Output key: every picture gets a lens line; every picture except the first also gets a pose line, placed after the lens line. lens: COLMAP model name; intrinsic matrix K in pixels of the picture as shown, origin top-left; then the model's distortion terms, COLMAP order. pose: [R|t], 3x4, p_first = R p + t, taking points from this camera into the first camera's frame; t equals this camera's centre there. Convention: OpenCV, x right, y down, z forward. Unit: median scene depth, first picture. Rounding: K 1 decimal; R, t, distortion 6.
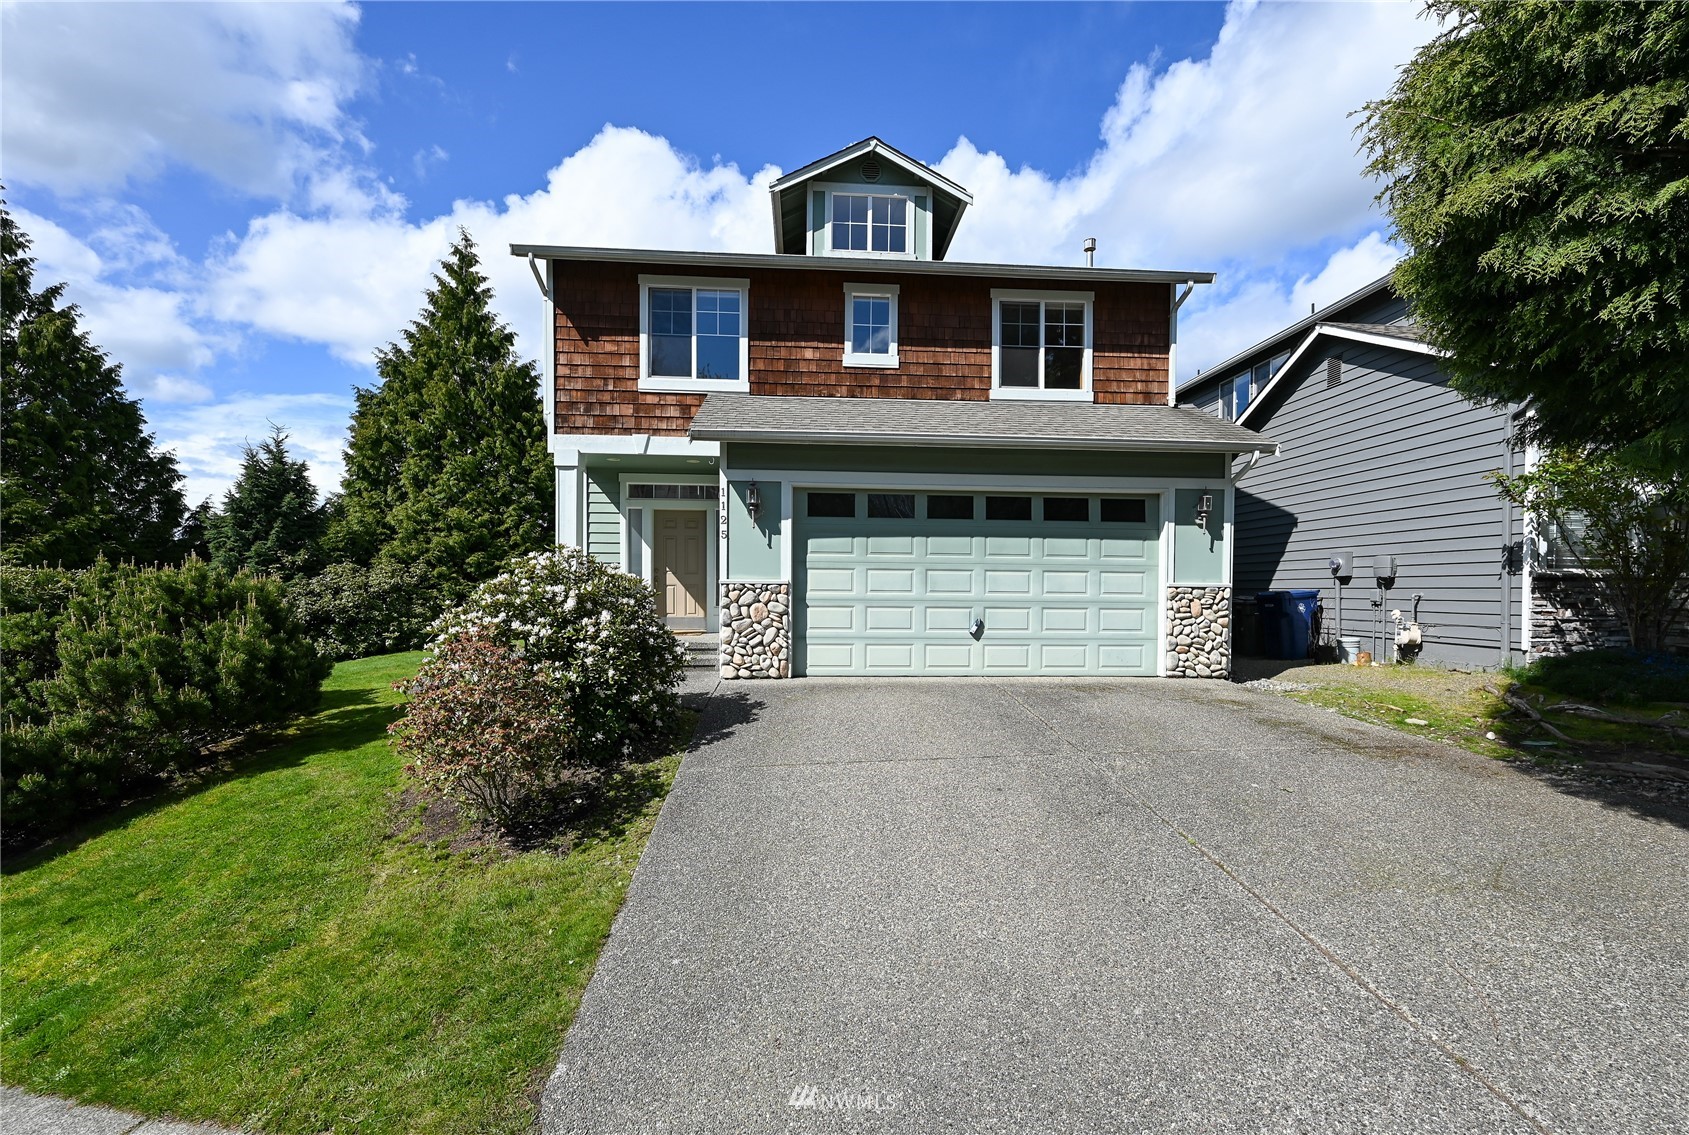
lens RADIAL K [[731.7, 0, 843.7], [0, 731.7, 592.5], [0, 0, 1]] dist [-0.001130, 0.000227]
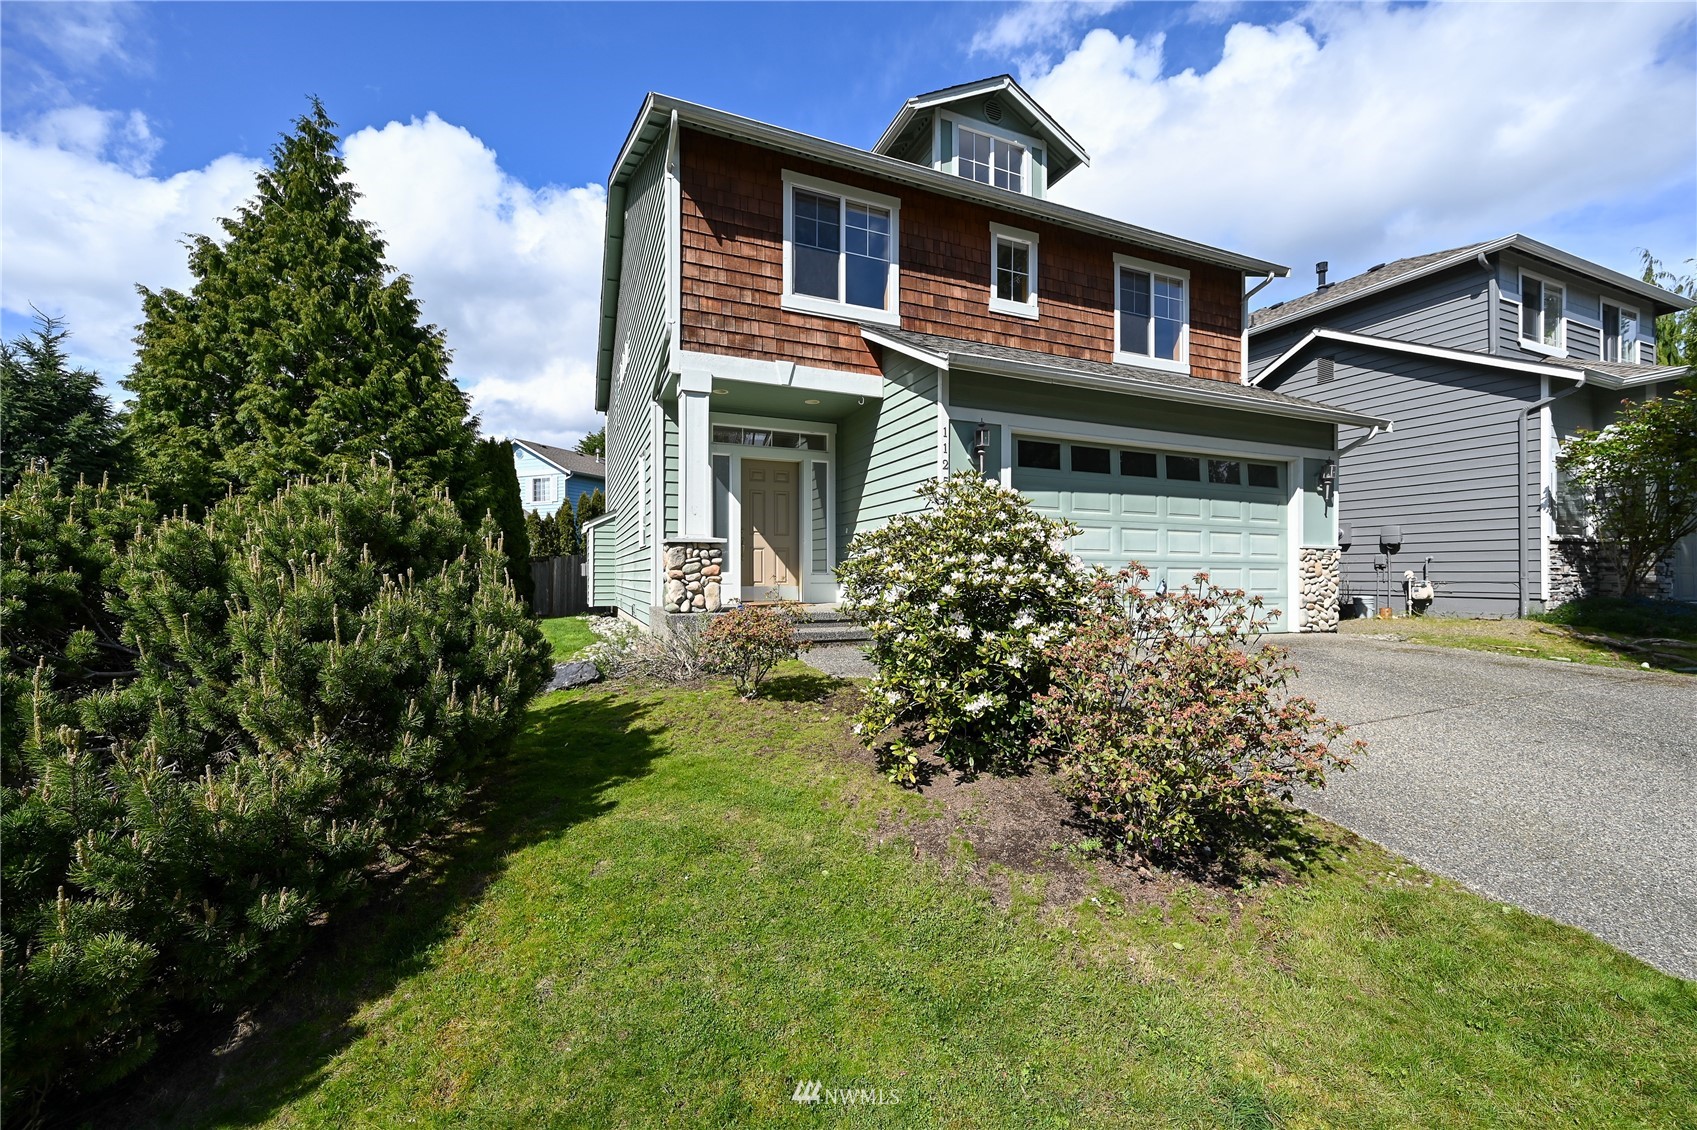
lens RADIAL K [[691.9, 0, 848.5], [0, 691.9, 565.0], [0, 0, 1]] dist [-0.002987, -0.000257]
pose [[0.940924, -0.000352, 0.338619, -0.467101], [0.005411, 0.999887, -0.013996, 0.024252], [-0.338576, 0.015002, 0.940820, 0.242060]]
